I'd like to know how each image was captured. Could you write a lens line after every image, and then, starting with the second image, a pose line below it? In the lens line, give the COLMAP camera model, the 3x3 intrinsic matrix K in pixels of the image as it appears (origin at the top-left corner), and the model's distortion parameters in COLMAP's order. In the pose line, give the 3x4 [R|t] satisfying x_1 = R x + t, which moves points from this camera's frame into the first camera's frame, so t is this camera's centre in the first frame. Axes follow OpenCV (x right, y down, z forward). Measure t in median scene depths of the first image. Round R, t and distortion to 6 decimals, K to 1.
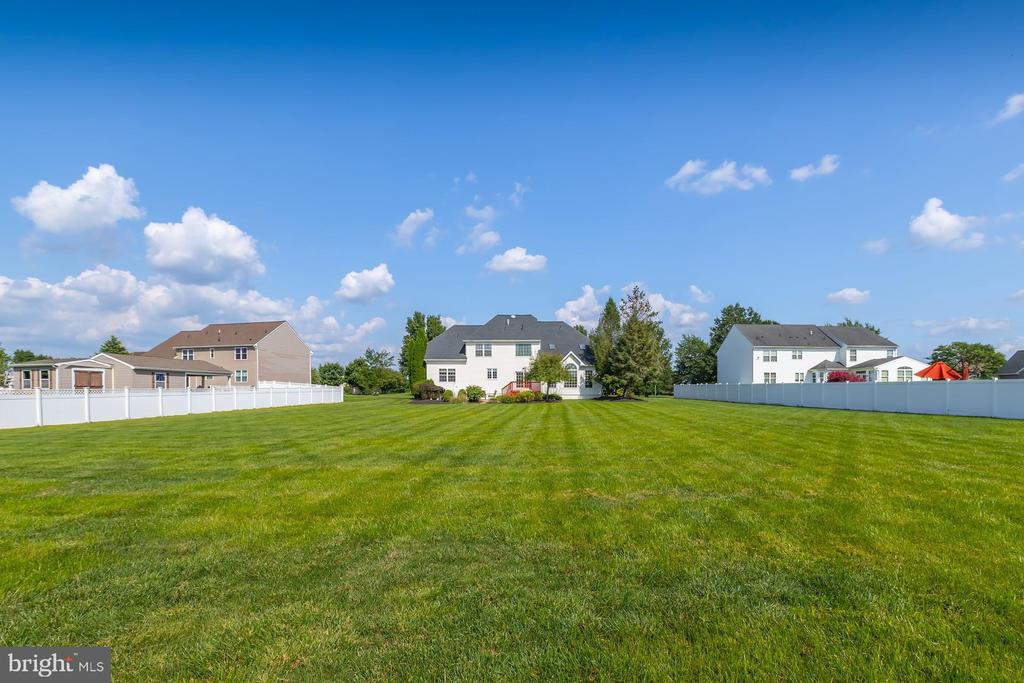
lens RADIAL K [[966.5, 0, 513.3], [0, 966.5, 342.0], [0, 0, 1]] dist [0.015023, 0.000000]
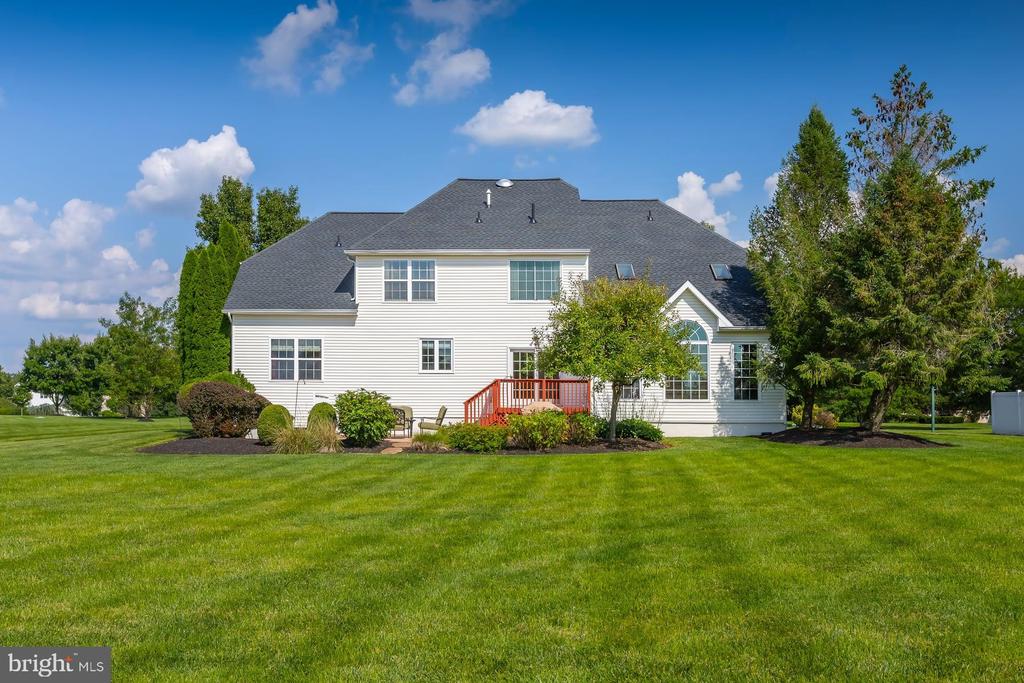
lens RADIAL K [[1546.7, 0, 510.4], [0, 1546.7, 342.8], [0, 0, 1]] dist [-0.124615, 0.000000]
pose [[0.999928, 0.003272, -0.011556, 0.008506], [-0.003186, 0.999967, 0.007452, 0.024855], [0.011580, -0.007414, 0.999905, 0.490129]]
